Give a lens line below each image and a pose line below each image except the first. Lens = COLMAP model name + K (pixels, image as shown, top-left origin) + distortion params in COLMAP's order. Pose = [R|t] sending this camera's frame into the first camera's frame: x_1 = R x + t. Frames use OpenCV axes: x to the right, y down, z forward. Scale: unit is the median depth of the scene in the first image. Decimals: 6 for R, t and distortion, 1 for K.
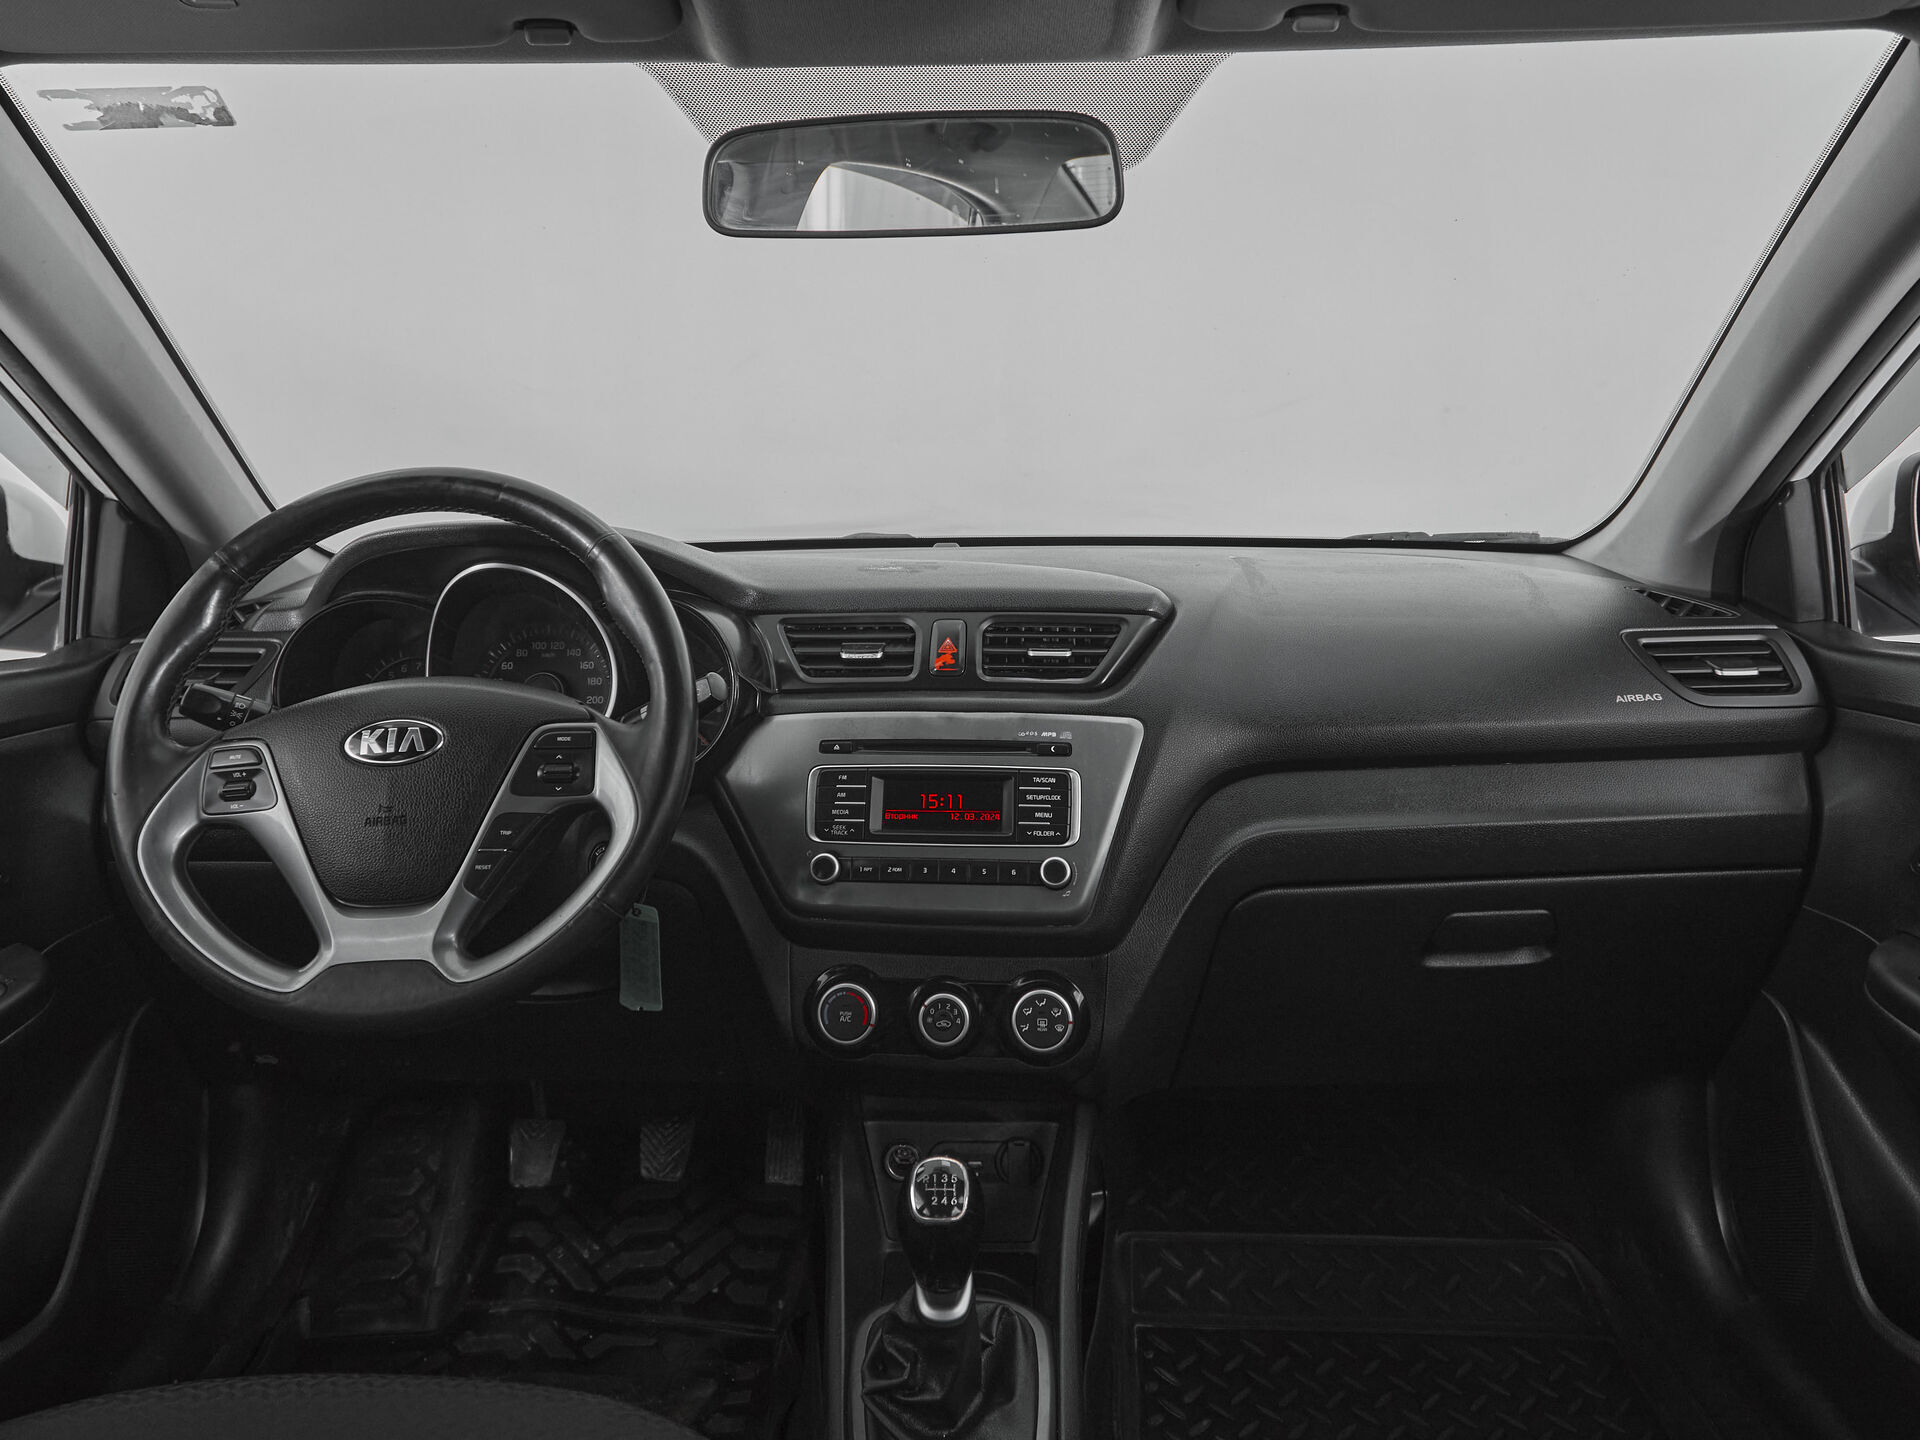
lens RADIAL K [[1369.1, 0, 915.3], [0, 1369.1, 625.0], [0, 0, 1]] dist [-0.011283, 0.000424]
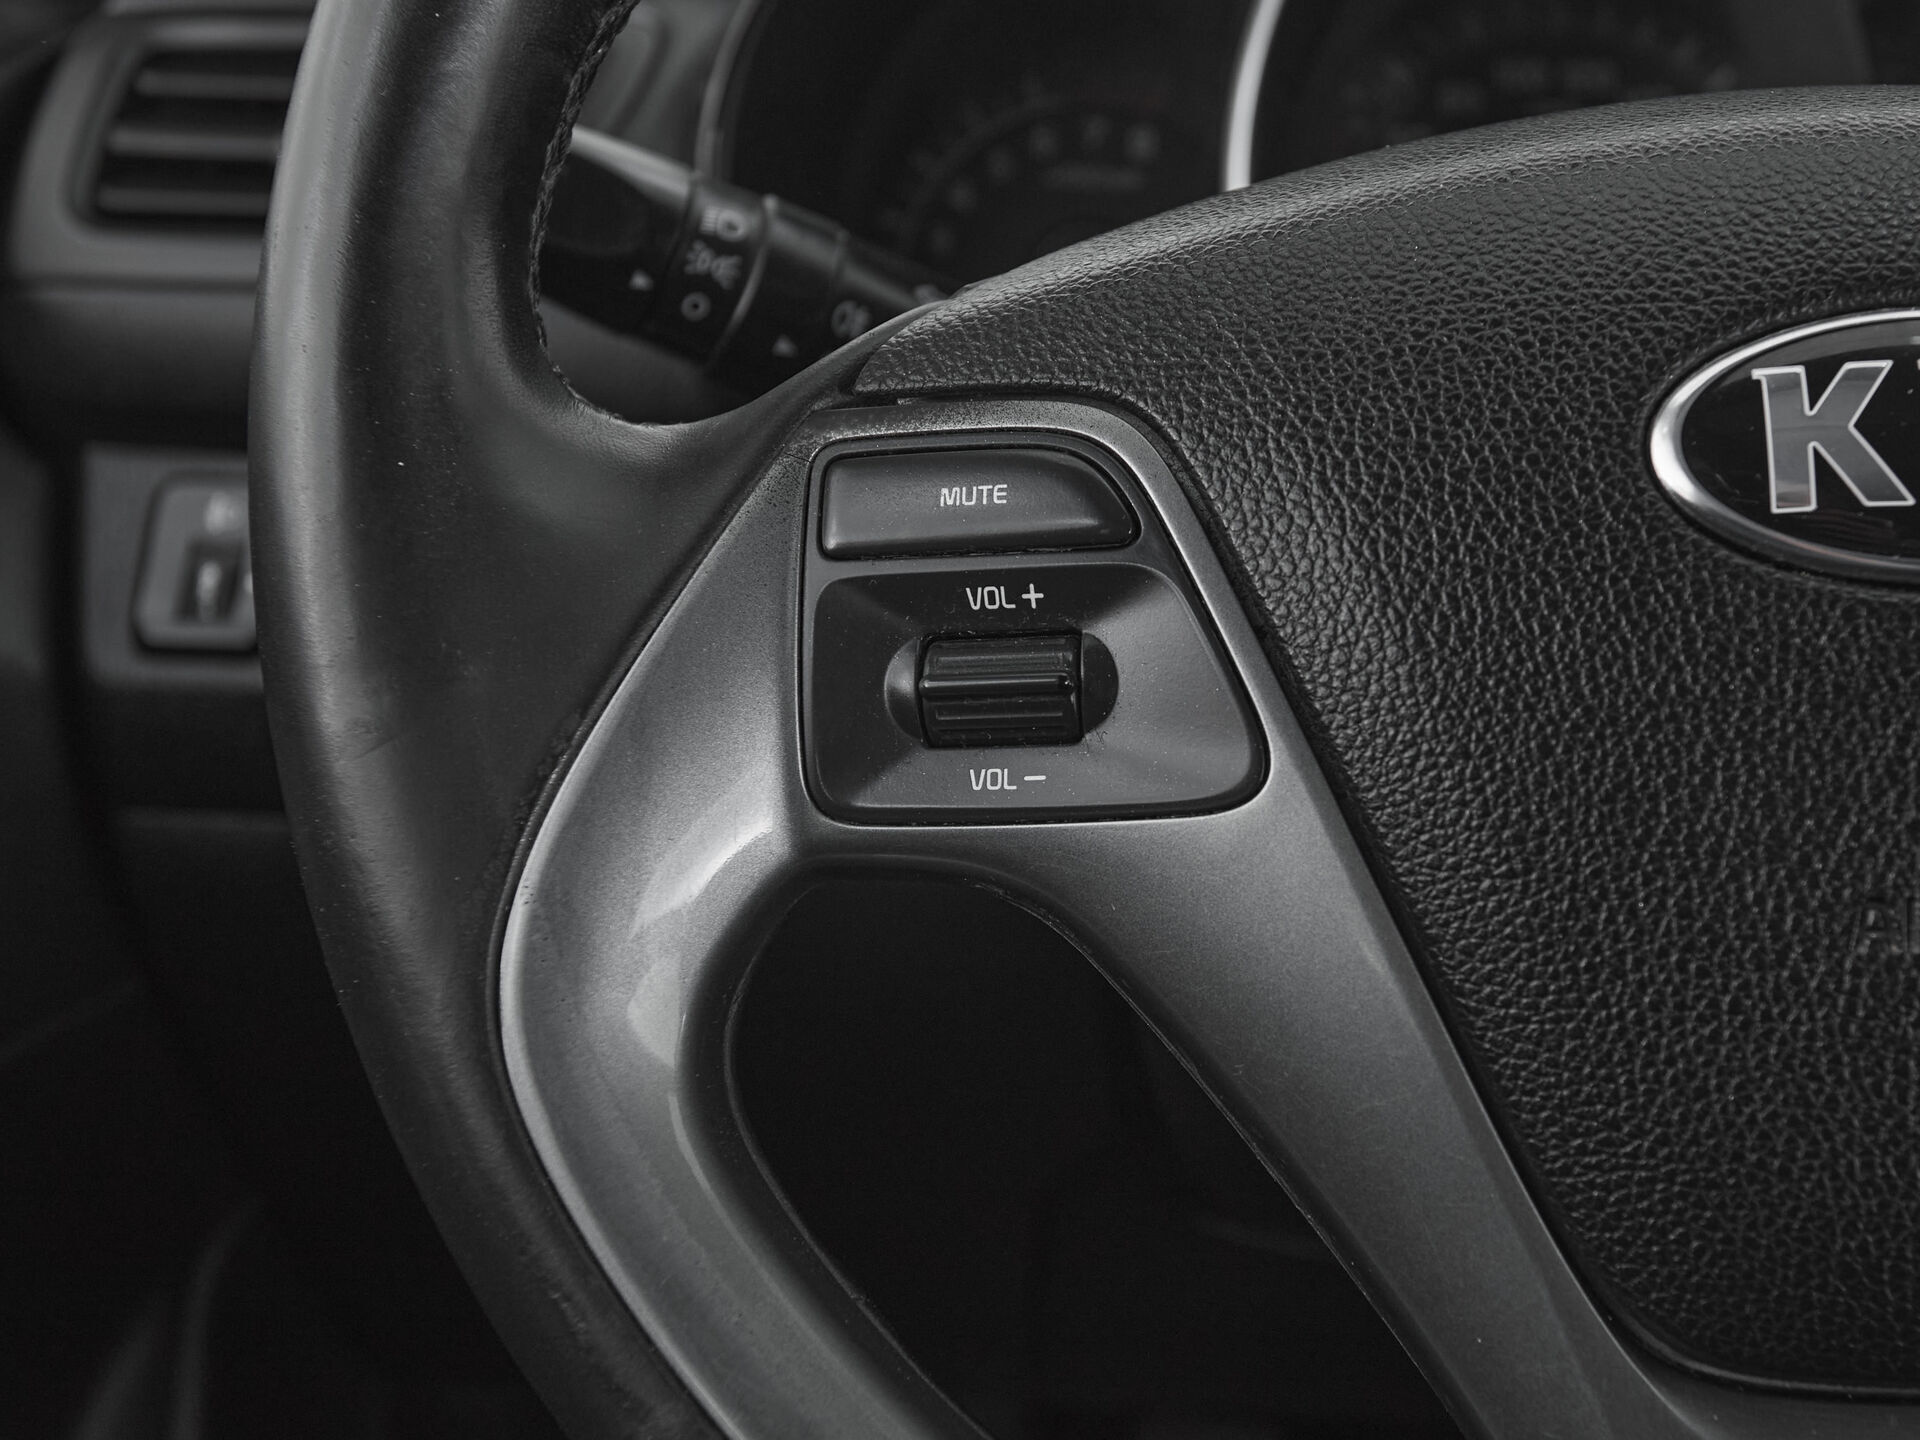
lens RADIAL K [[2083.6, 0, 1016.4], [0, 2083.6, 741.7], [0, 0, 1]] dist [-0.057917, 0.000000]
pose [[0.998888, 0.038234, -0.027588, -0.415941], [-0.030047, 0.967145, 0.252443, 0.051347], [0.036334, -0.251334, 0.967218, 0.631437]]
